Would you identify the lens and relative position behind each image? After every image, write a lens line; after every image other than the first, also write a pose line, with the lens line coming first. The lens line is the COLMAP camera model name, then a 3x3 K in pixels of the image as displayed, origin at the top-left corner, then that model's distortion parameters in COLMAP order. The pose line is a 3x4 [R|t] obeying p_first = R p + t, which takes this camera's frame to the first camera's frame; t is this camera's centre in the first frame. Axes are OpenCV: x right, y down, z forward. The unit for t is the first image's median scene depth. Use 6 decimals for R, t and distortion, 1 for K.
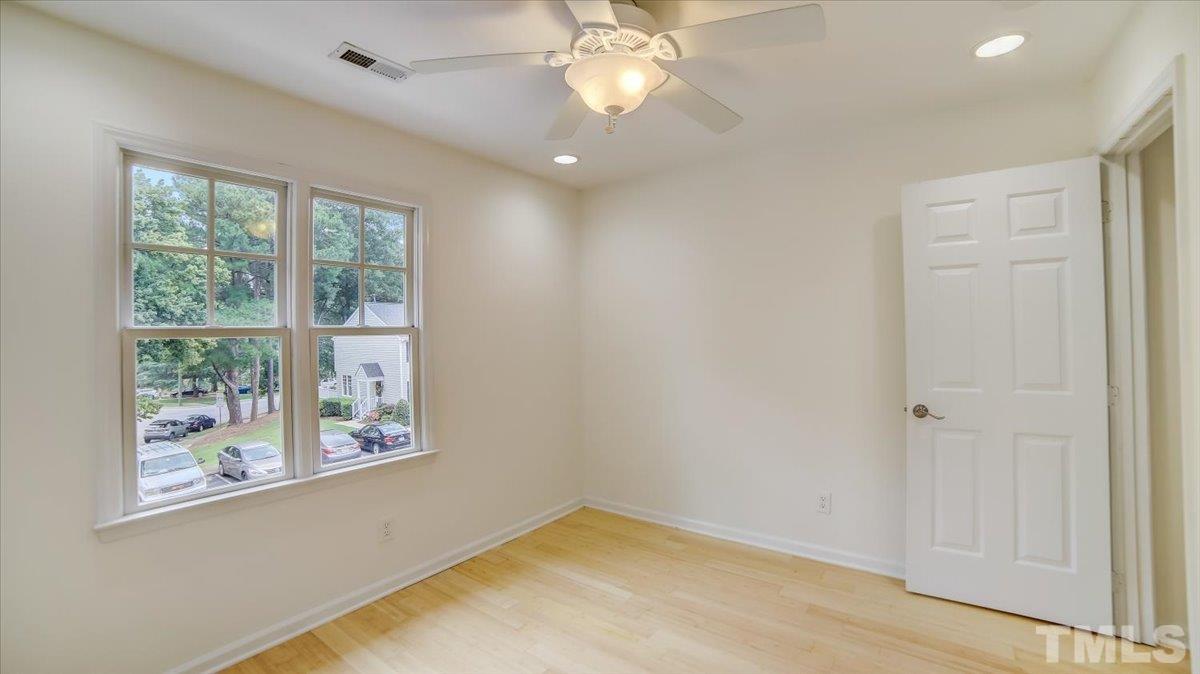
lens RADIAL K [[498.3, 0, 607.7], [0, 498.3, 329.3], [0, 0, 1]] dist [-0.105086, 0.040408]
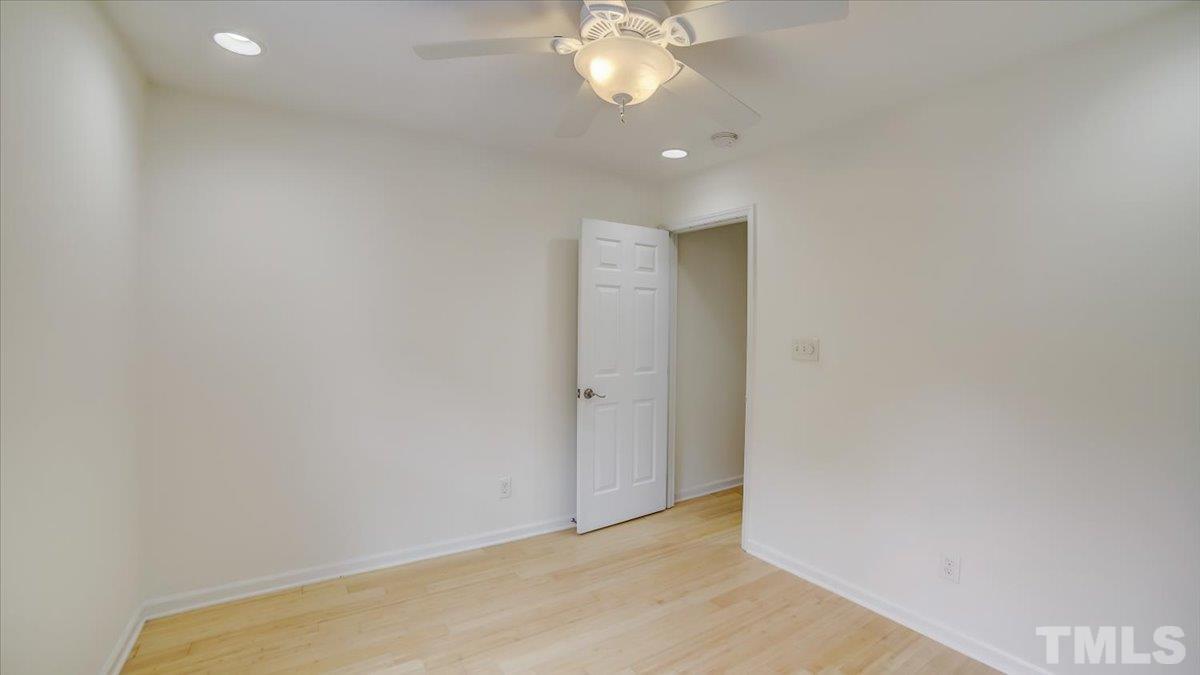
lens RADIAL K [[498.3, 0, 607.7], [0, 498.3, 329.8], [0, 0, 1]] dist [-0.105086, 0.040408]
pose [[0.350568, 0.015737, 0.936405, -0.576109], [-0.022072, 0.999720, -0.008538, 0.006738], [-0.936277, -0.017675, 0.350817, 0.449463]]
